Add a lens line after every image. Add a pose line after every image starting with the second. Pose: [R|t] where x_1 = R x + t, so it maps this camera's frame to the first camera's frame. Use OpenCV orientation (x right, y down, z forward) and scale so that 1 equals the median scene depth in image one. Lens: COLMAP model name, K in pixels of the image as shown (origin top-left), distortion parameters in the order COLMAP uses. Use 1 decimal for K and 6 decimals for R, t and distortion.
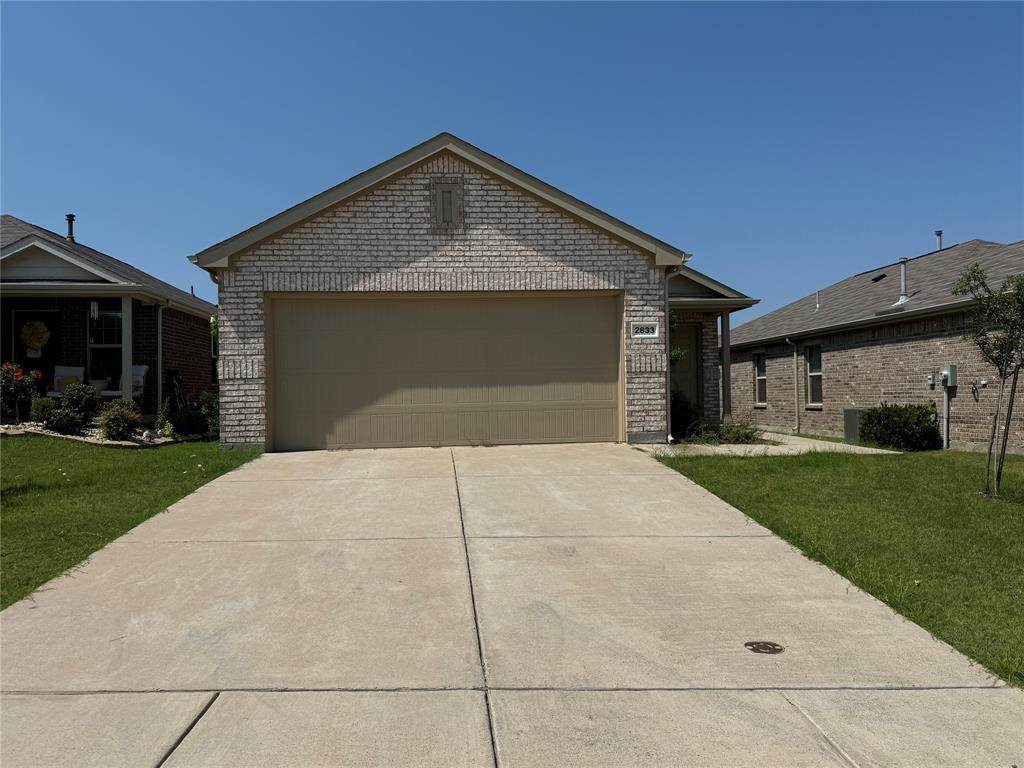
lens RADIAL K [[753.1, 0, 504.7], [0, 753.1, 388.5], [0, 0, 1]] dist [0.098896, -0.099510]
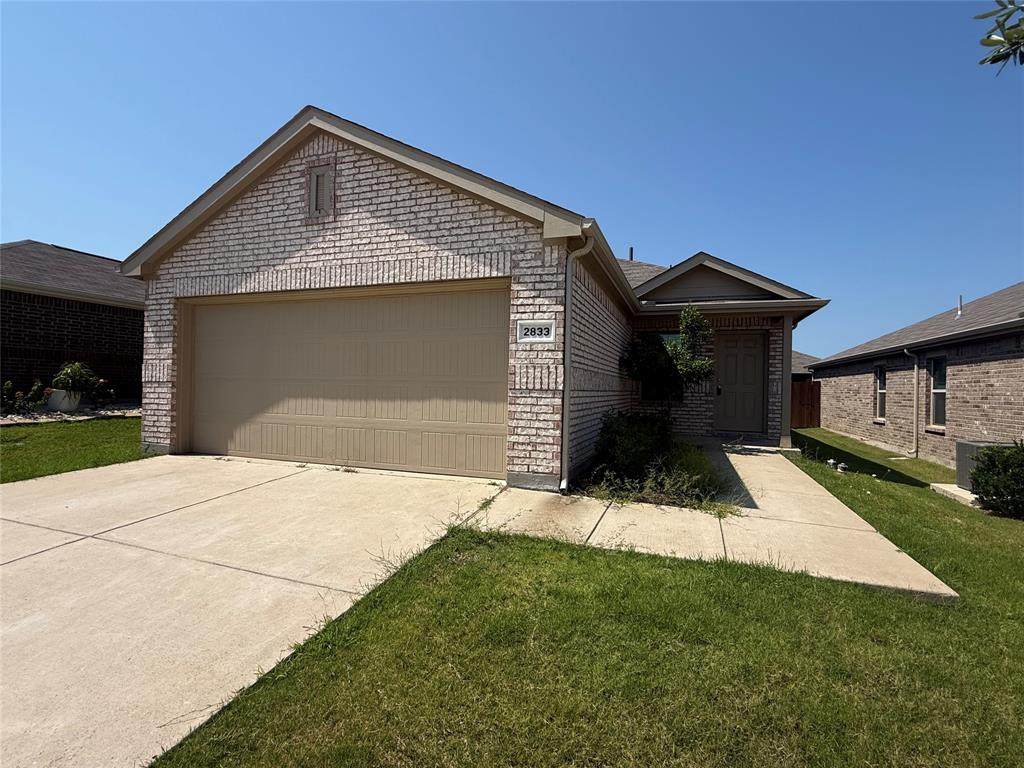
lens RADIAL K [[480.0, 0, 510.6], [0, 480.0, 387.1], [0, 0, 1]] dist [-0.000426, 0.002497]
pose [[0.908979, 0.037003, -0.415197, 0.356519], [-0.032527, 0.999311, 0.017850, -0.031886], [0.415572, -0.002720, 0.909556, 0.577578]]
